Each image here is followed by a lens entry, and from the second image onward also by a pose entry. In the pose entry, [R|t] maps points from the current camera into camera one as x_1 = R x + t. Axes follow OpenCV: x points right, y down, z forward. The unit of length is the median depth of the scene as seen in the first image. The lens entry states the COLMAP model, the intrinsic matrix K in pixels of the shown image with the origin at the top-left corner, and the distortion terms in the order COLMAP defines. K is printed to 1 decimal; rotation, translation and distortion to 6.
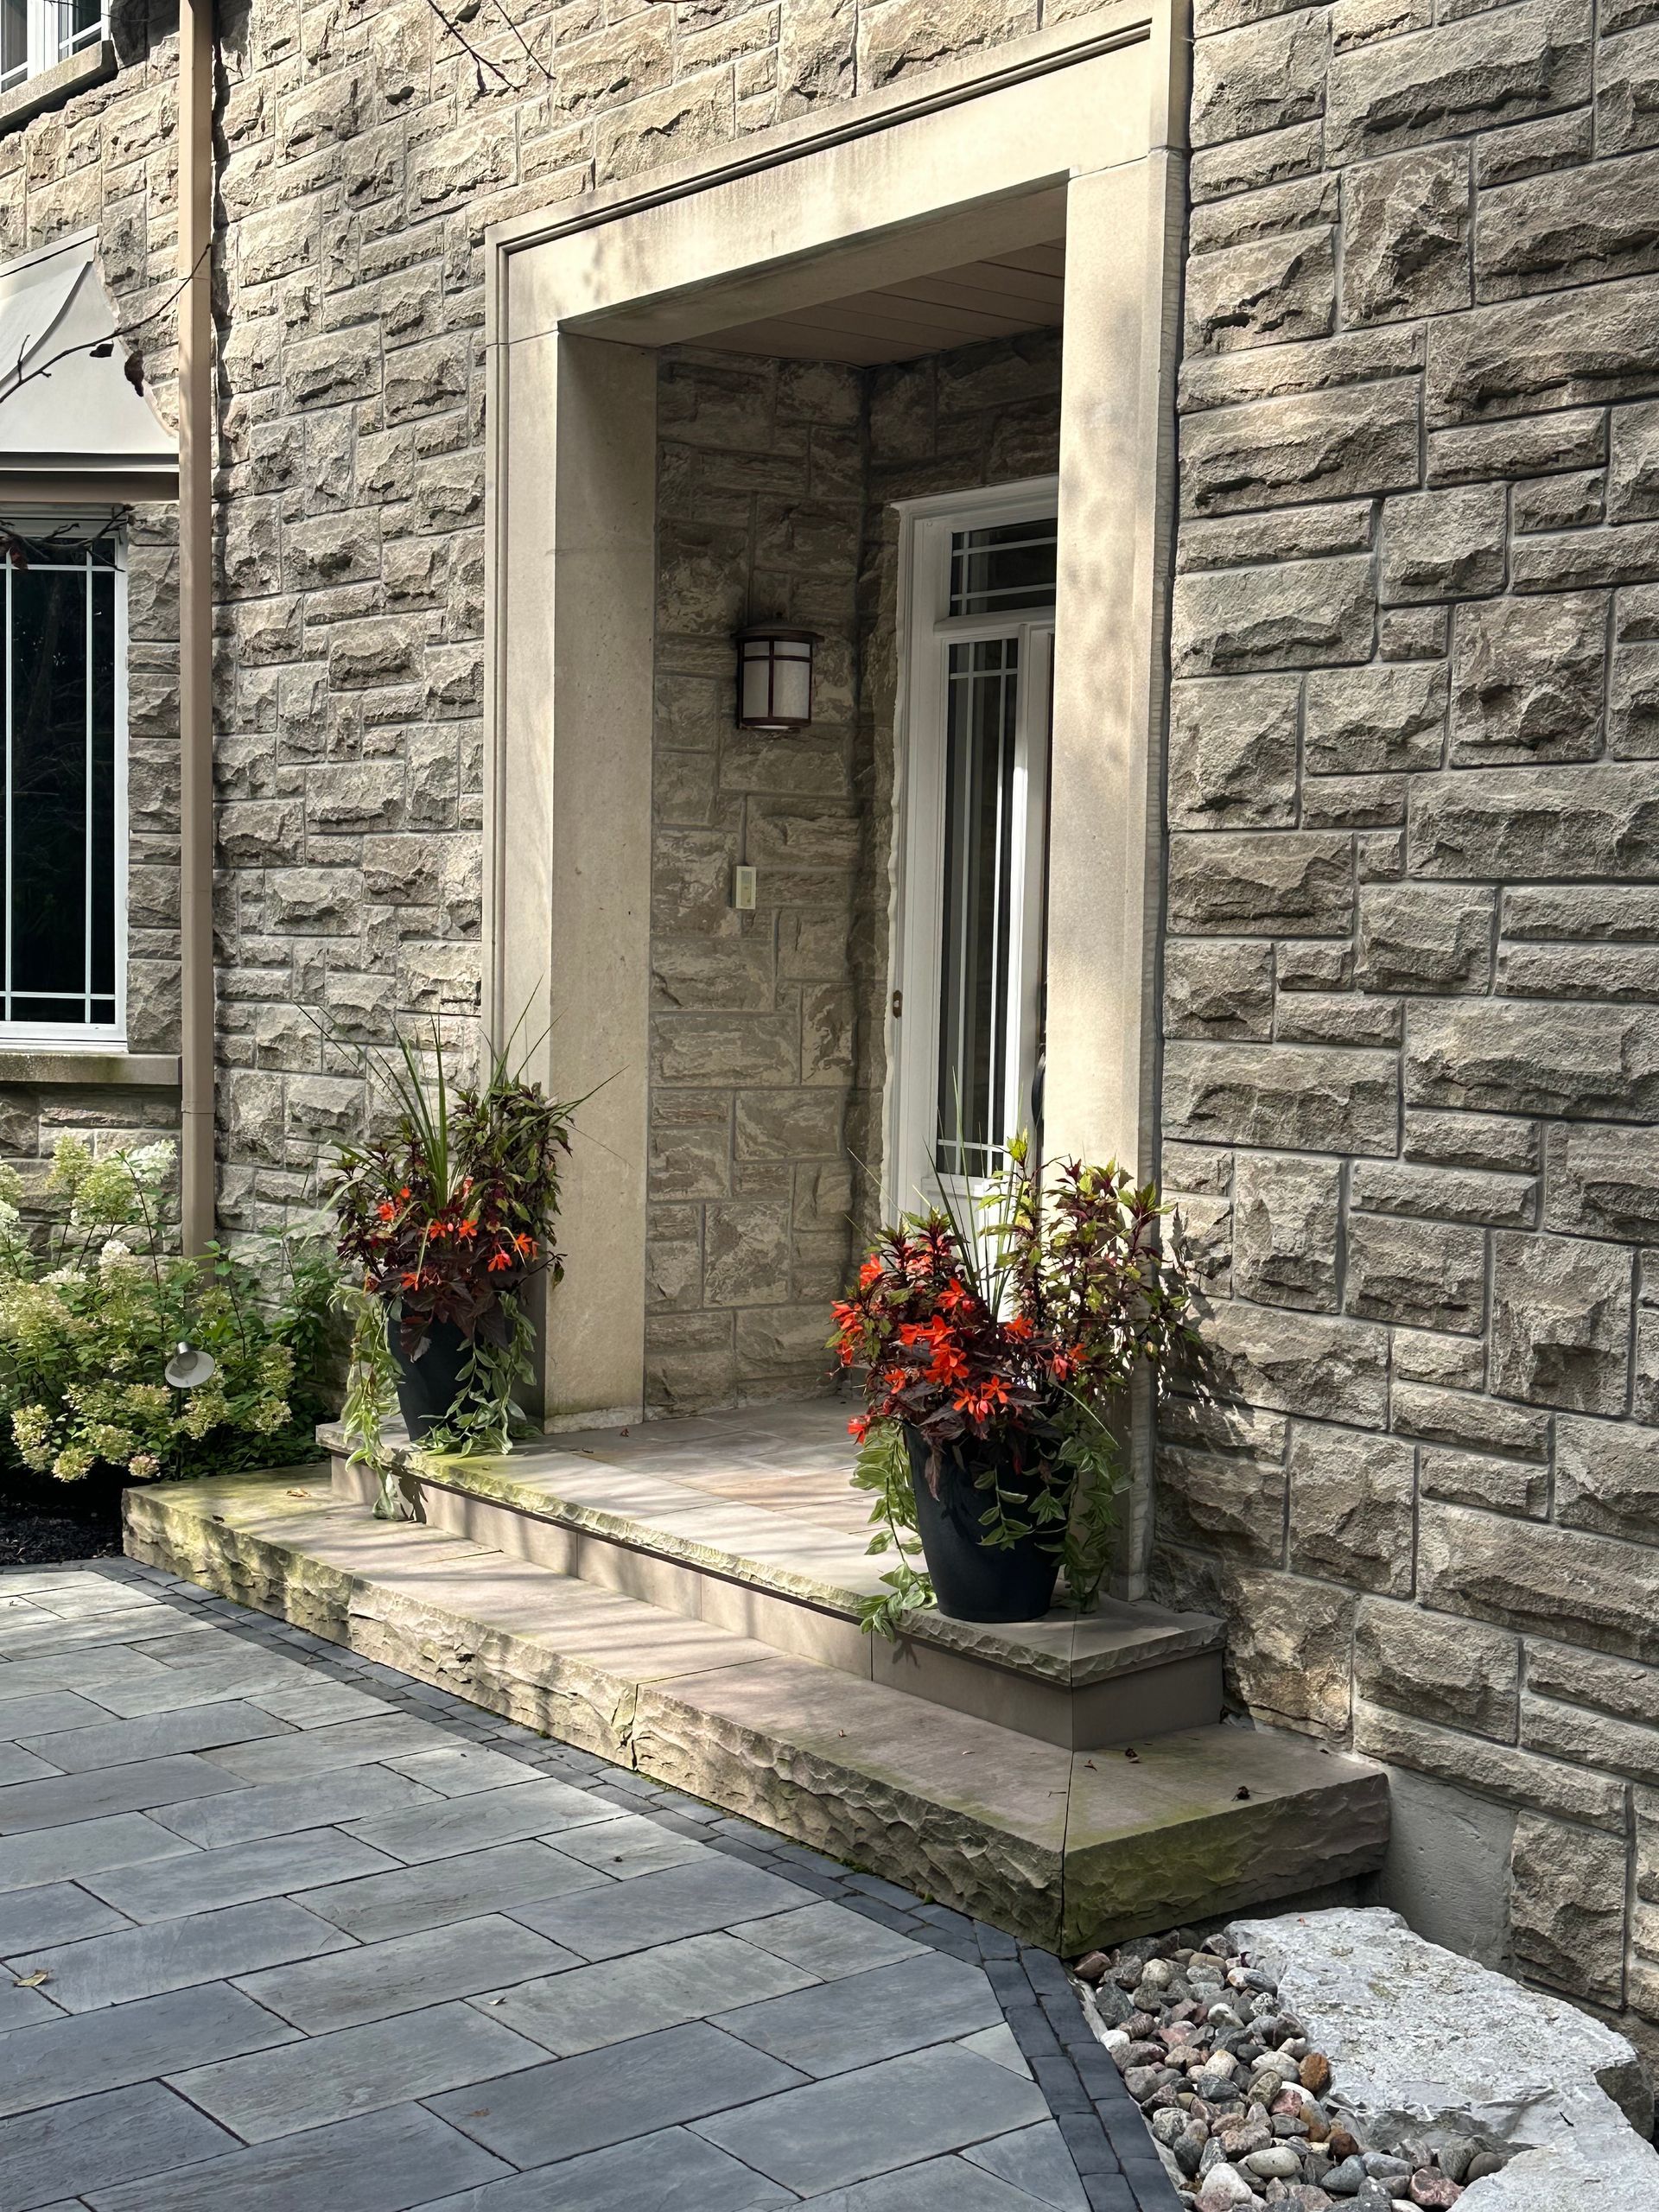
lens RADIAL K [[2846.2, 0, 838.3], [0, 2846.2, 1091.6], [0, 0, 1]] dist [0.106863, 0.000000]
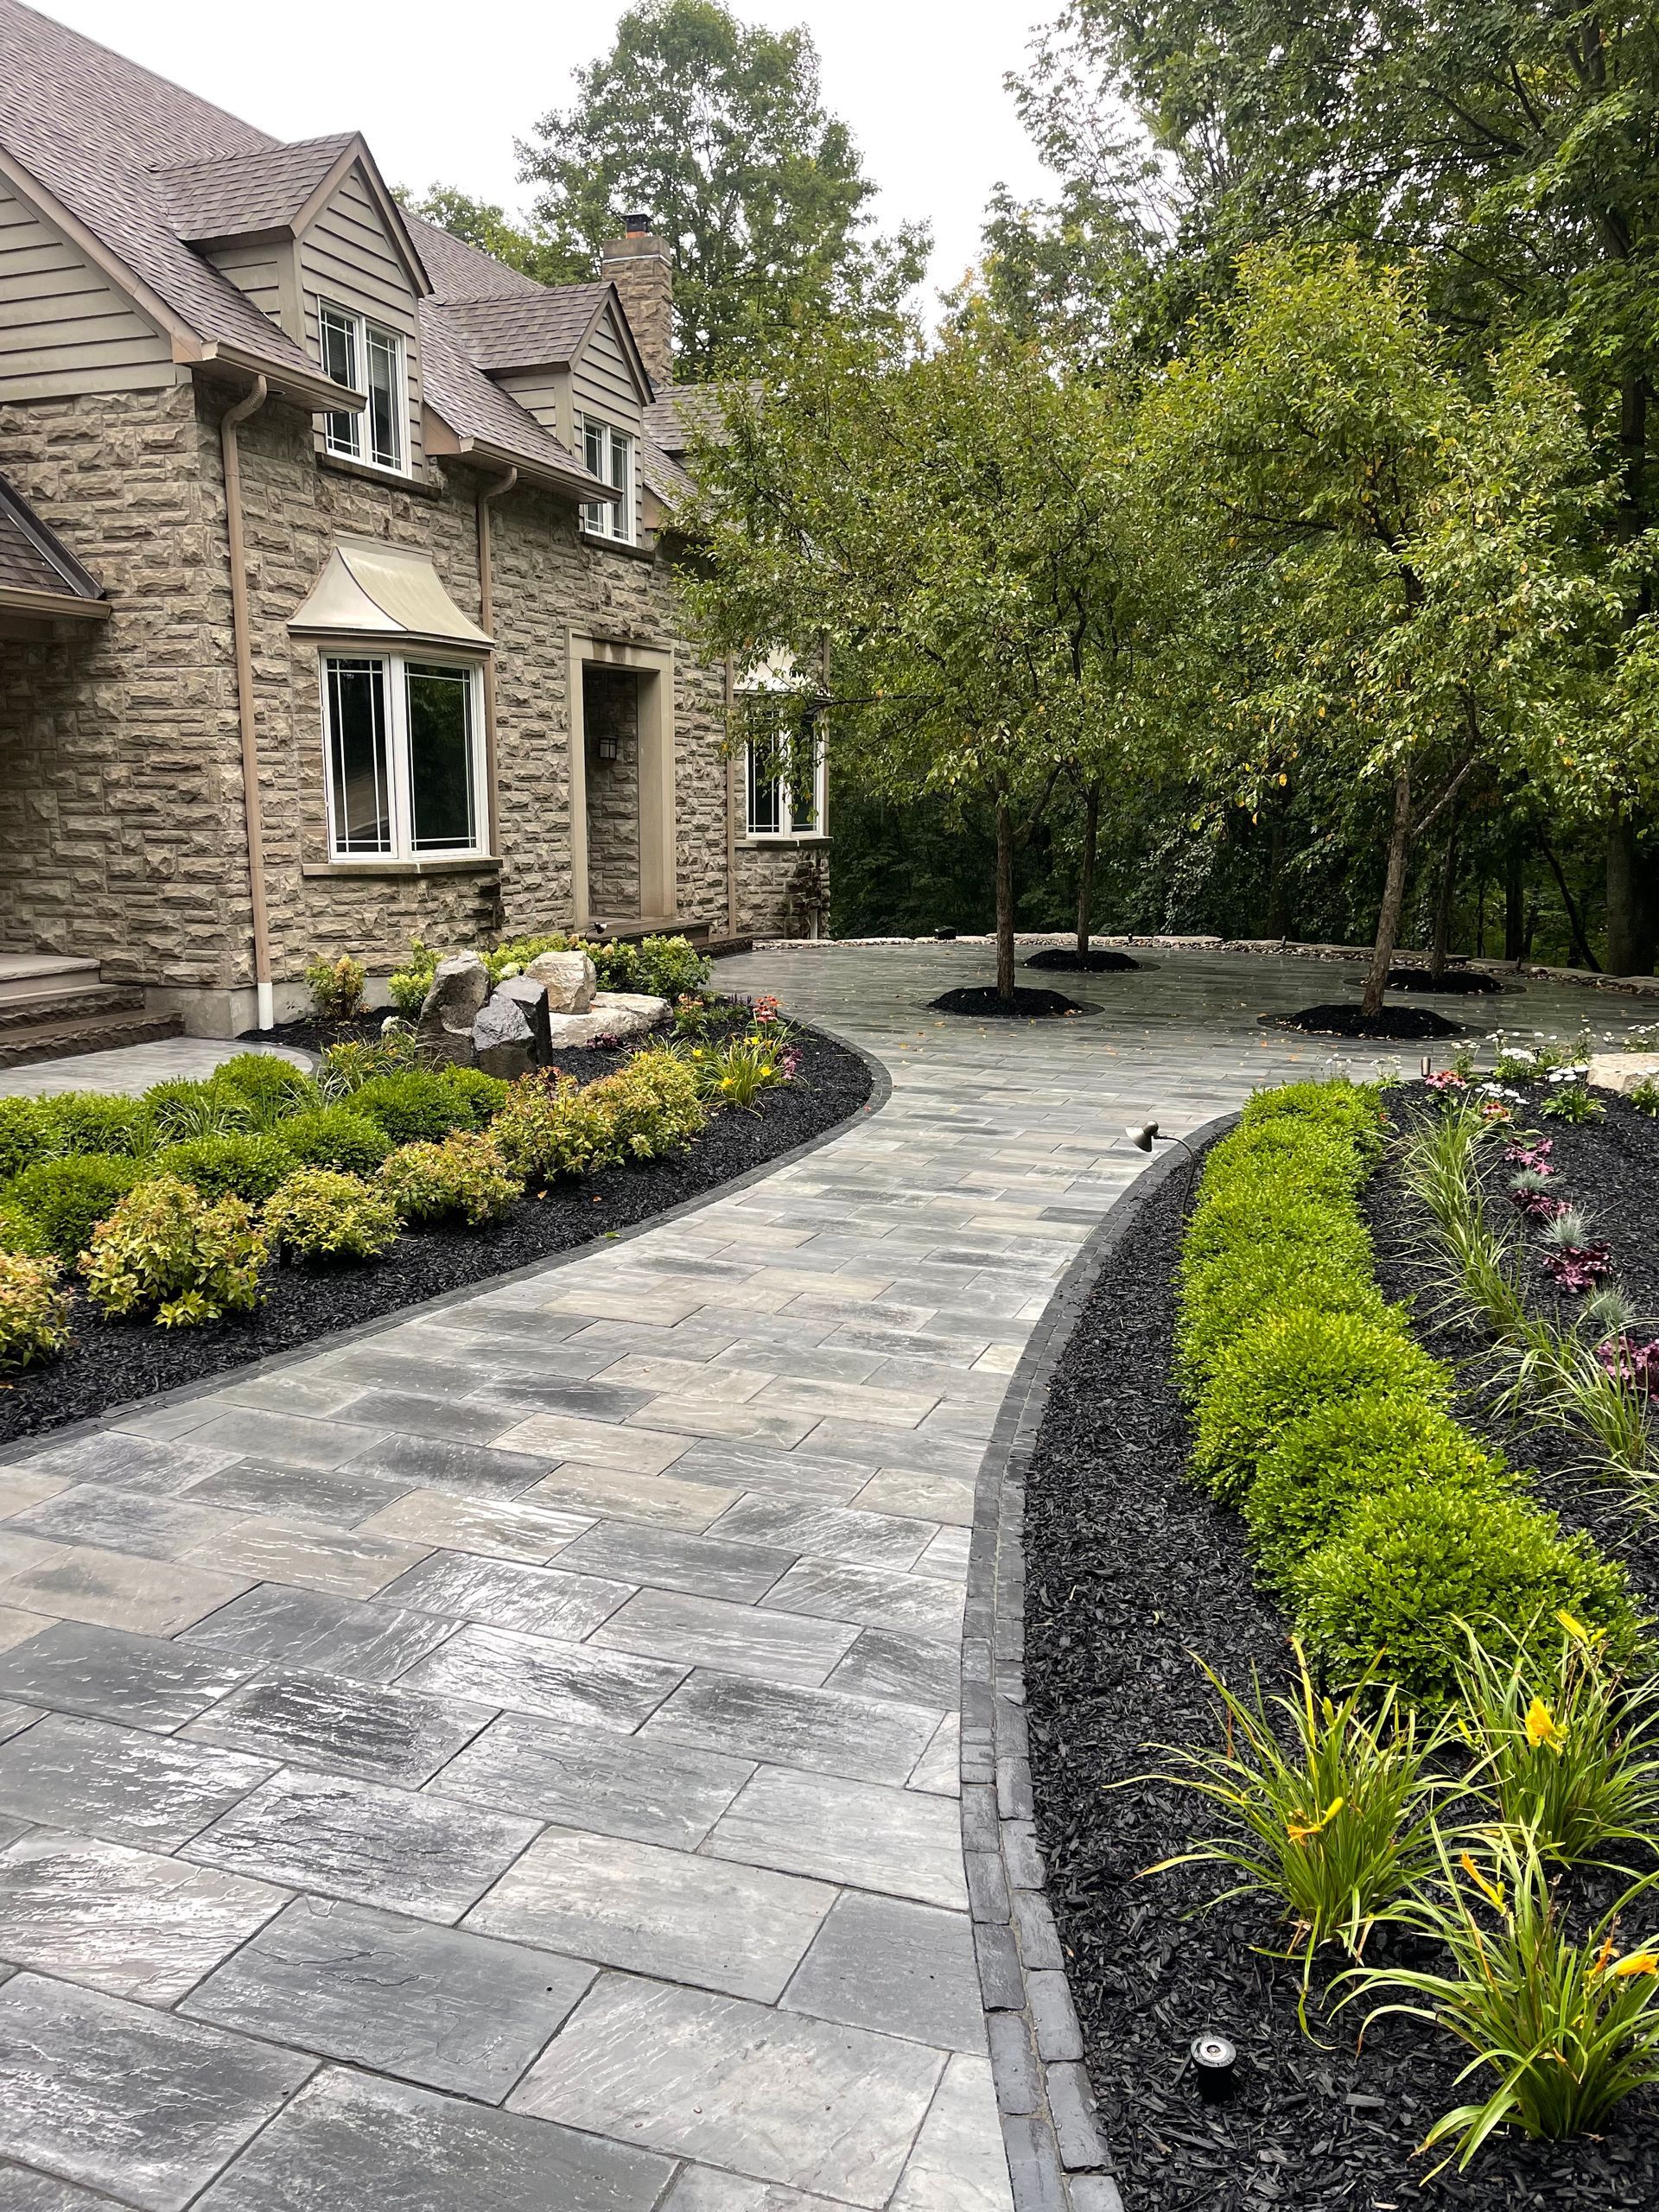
lens RADIAL K [[1678.4, 0, 811.5], [0, 1678.4, 1132.0], [0, 0, 1]] dist [0.063415, -0.085323]
pose [[-0.512287, -0.185934, 0.838445, -2.820992], [0.037193, 0.970563, 0.237958, -0.199857], [-0.858009, 0.153087, -0.490291, 2.332969]]
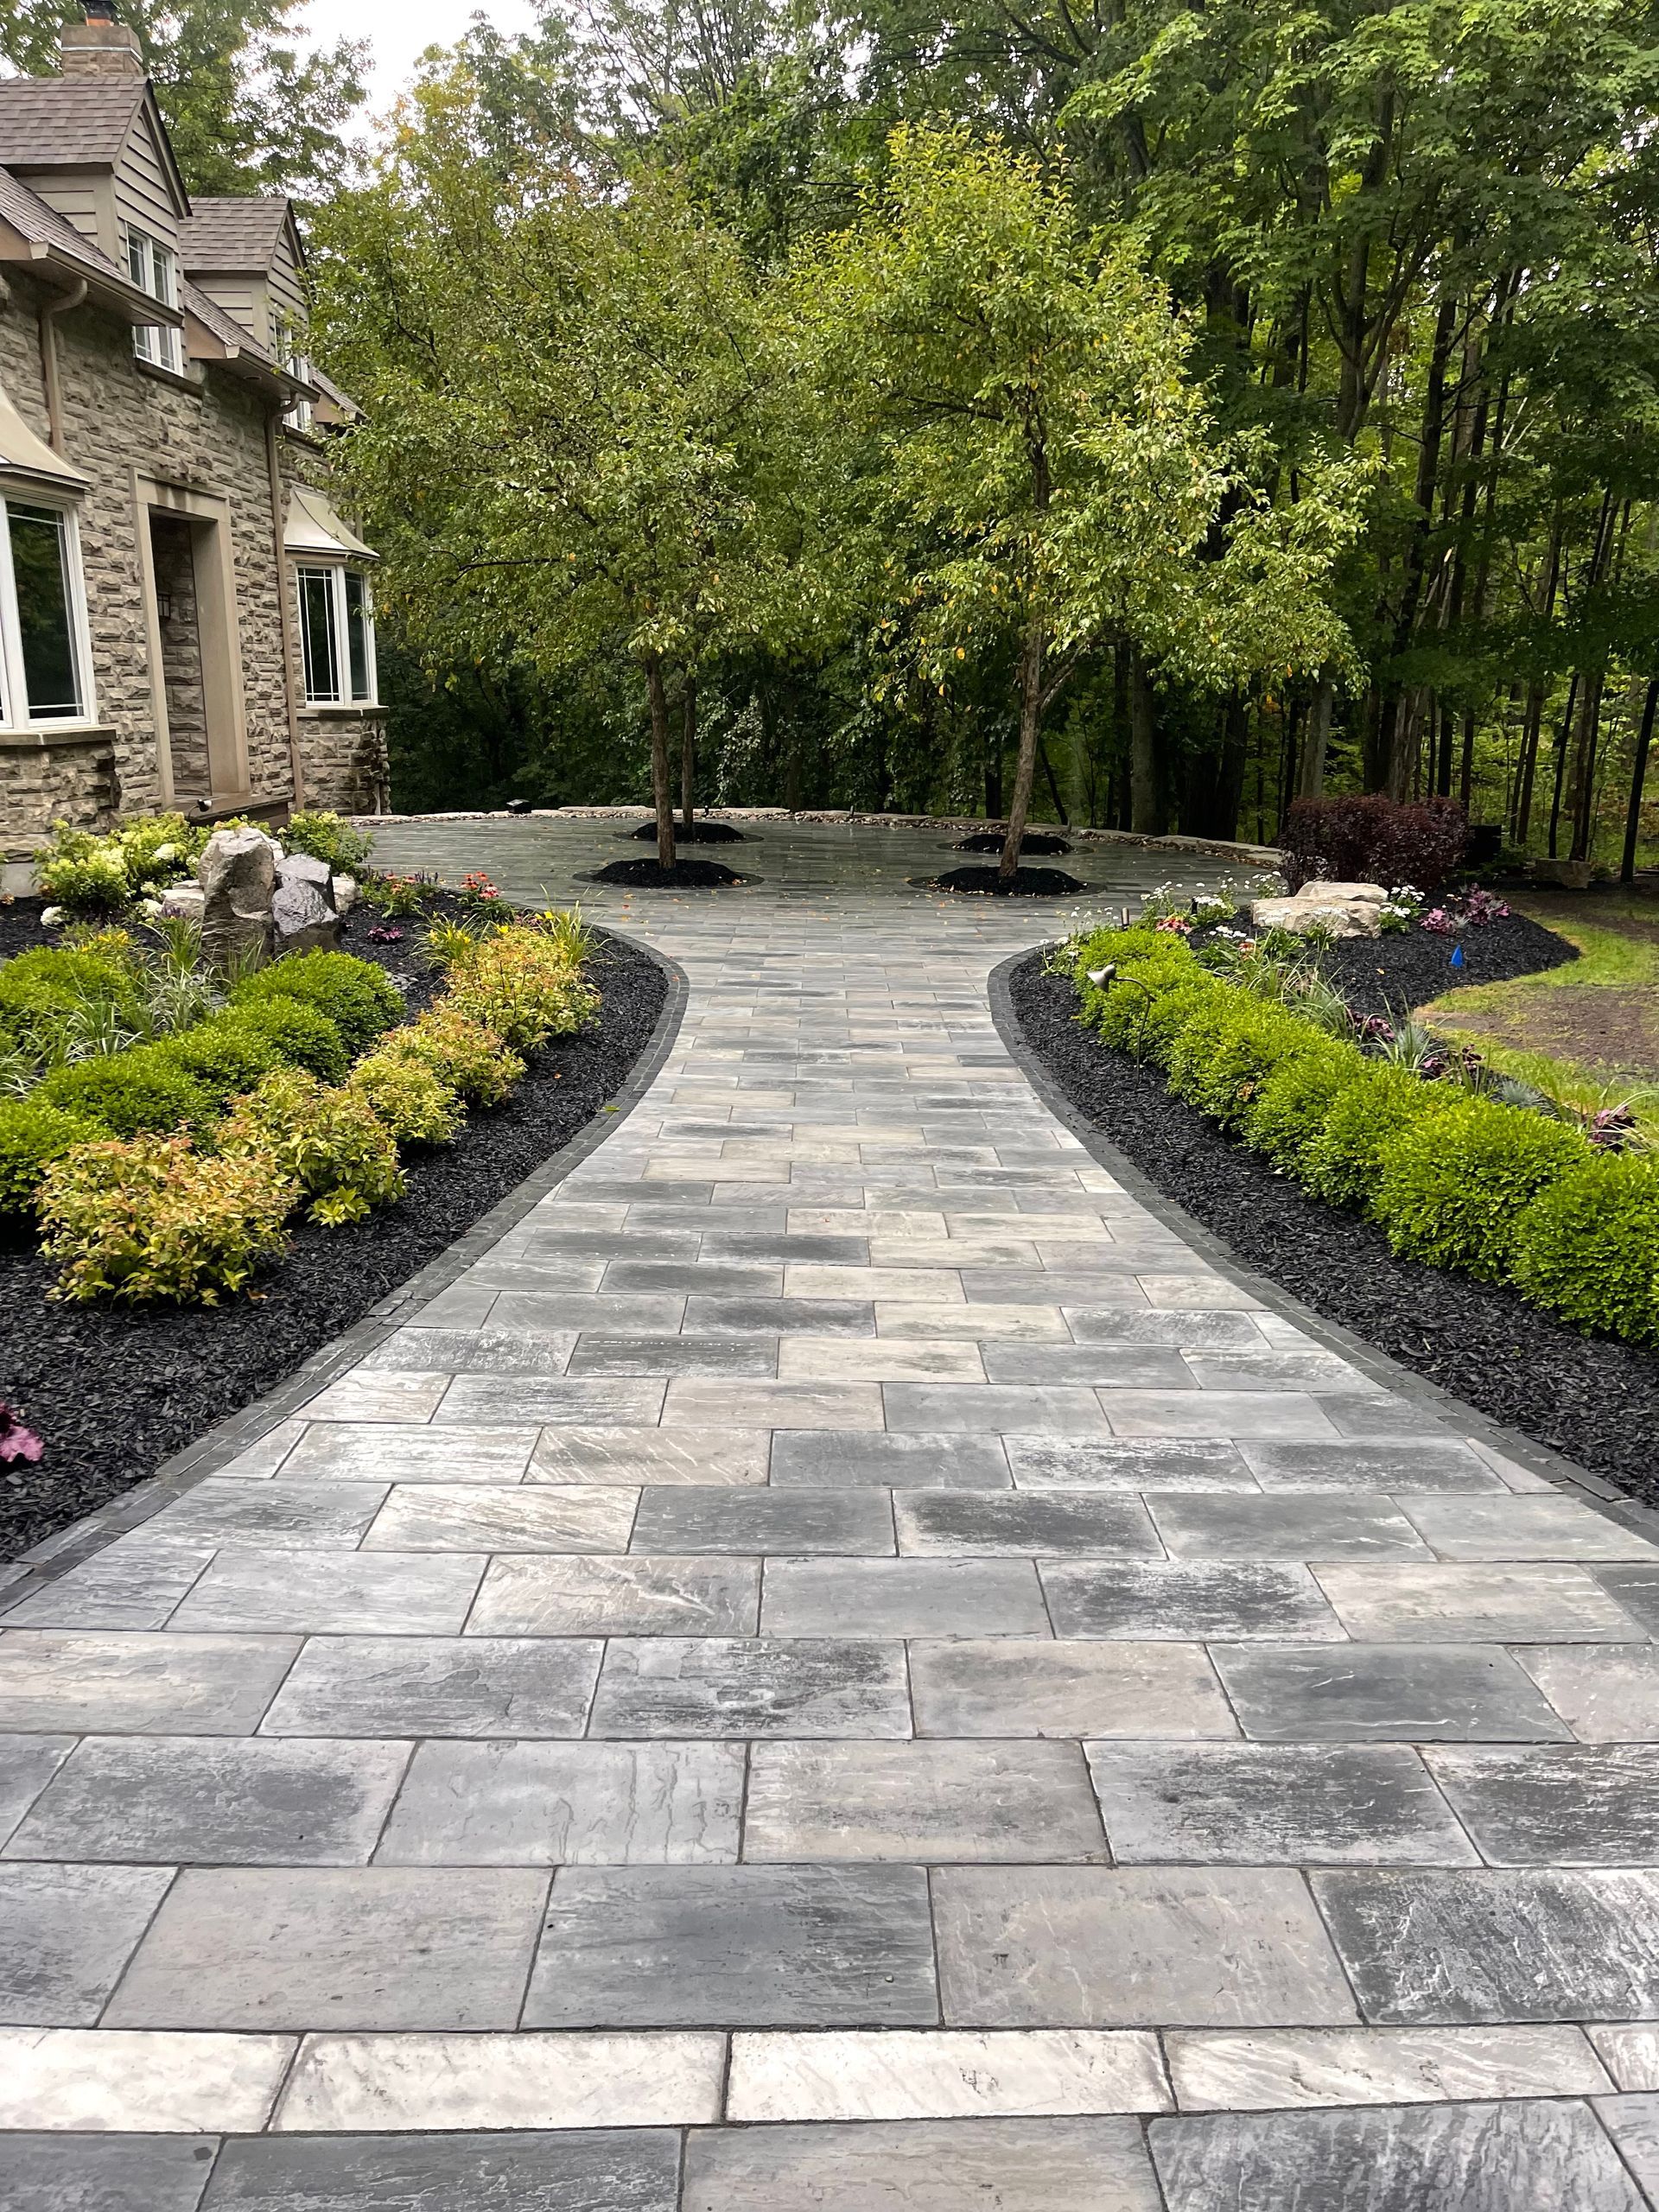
lens RADIAL K [[1678.4, 0, 821.2], [0, 1678.4, 1138.9], [0, 0, 1]] dist [0.063415, -0.085323]
pose [[-0.777225, -0.192694, 0.598991, -2.613610], [0.010115, 0.948005, 0.318095, -0.205975], [-0.629141, 0.253291, -0.734864, 2.638590]]
